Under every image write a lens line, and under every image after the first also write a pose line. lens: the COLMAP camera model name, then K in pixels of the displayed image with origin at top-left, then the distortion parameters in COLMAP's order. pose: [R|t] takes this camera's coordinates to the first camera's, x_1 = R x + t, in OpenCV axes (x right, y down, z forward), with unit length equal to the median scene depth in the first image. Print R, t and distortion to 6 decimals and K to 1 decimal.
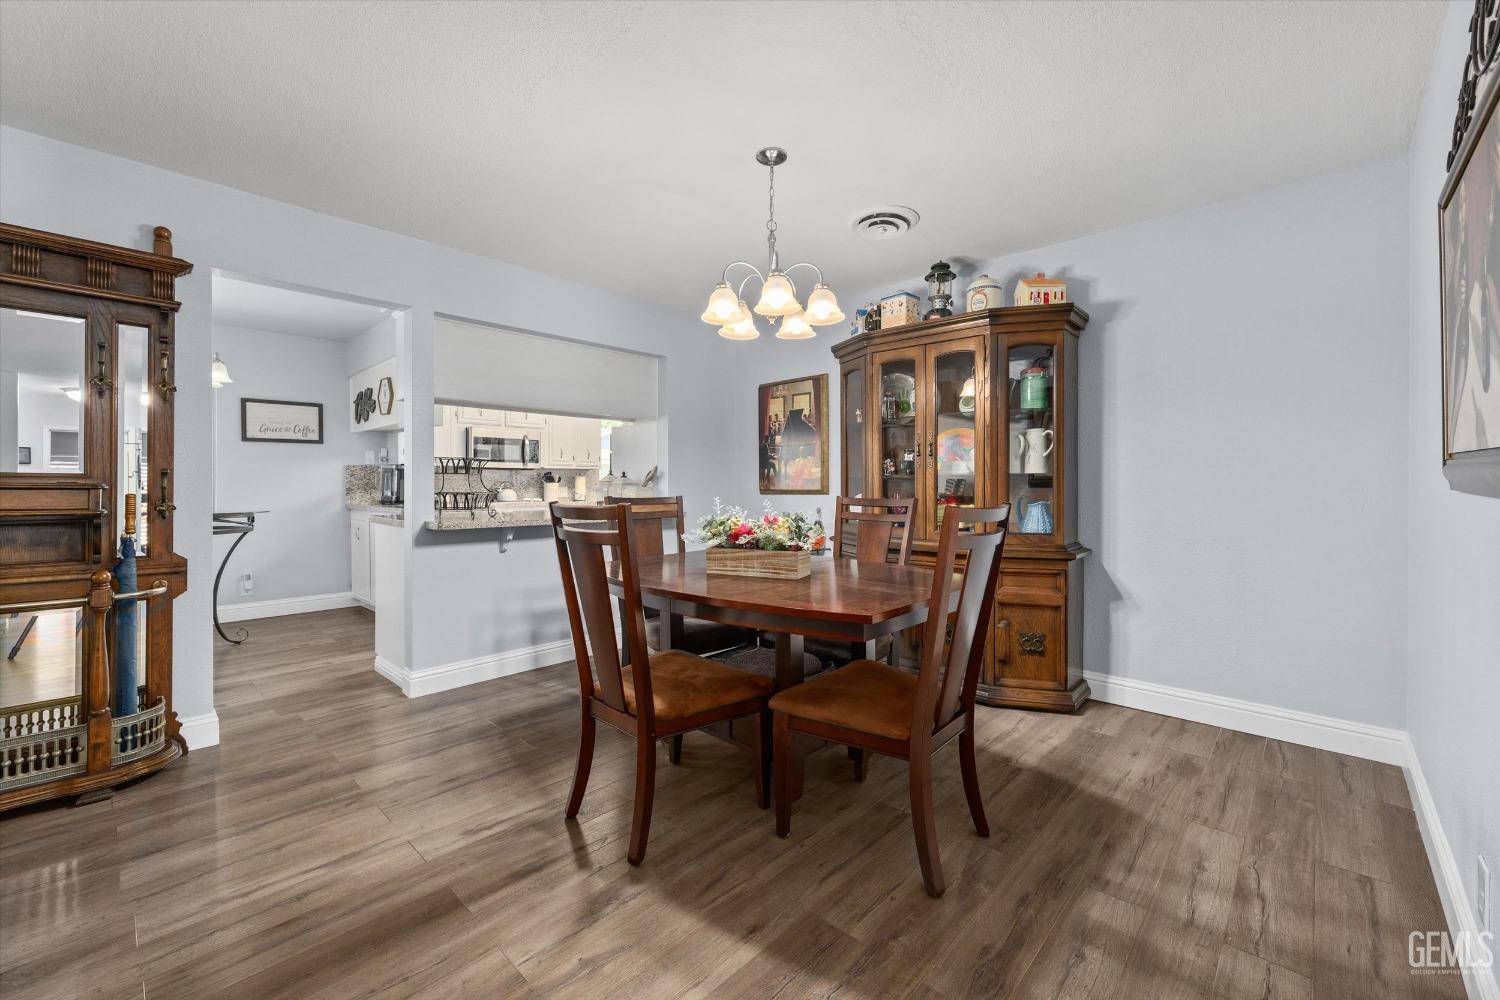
lens RADIAL K [[592.7, 0, 761.1], [0, 592.7, 491.7], [0, 0, 1]] dist [0.003484, -0.000193]
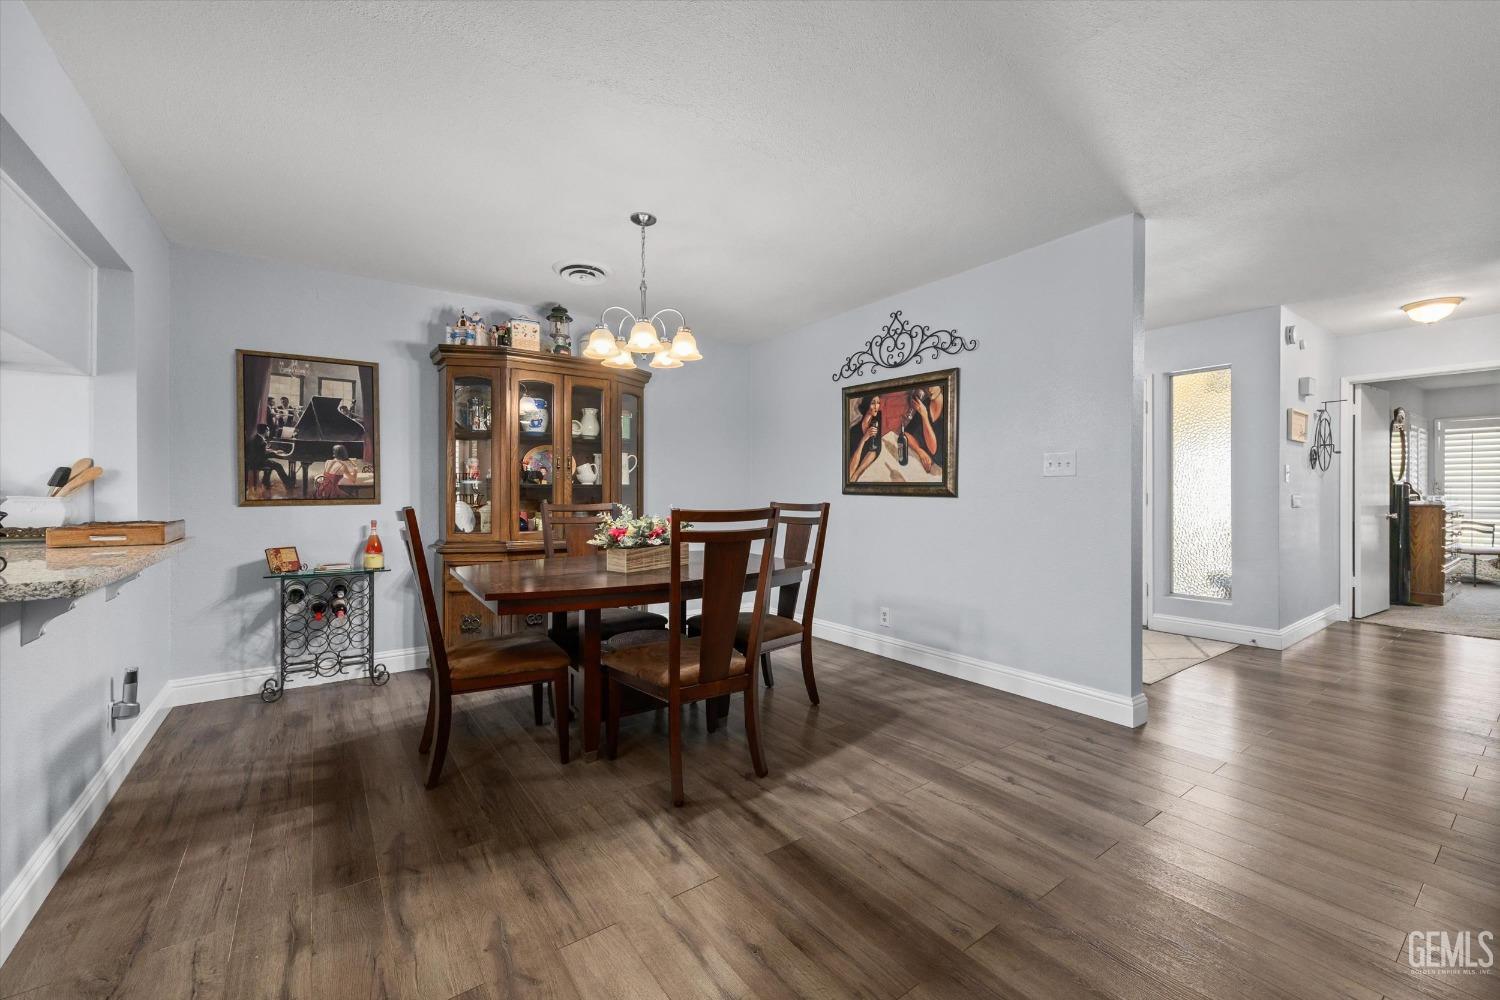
lens RADIAL K [[592.7, 0, 734.6], [0, 592.7, 495.5], [0, 0, 1]] dist [0.003484, -0.000193]
pose [[0.226513, -0.007798, 0.973977, -1.153354], [0.010906, 0.999926, 0.005469, -0.011564], [-0.973947, 0.009383, 0.226581, 0.567919]]
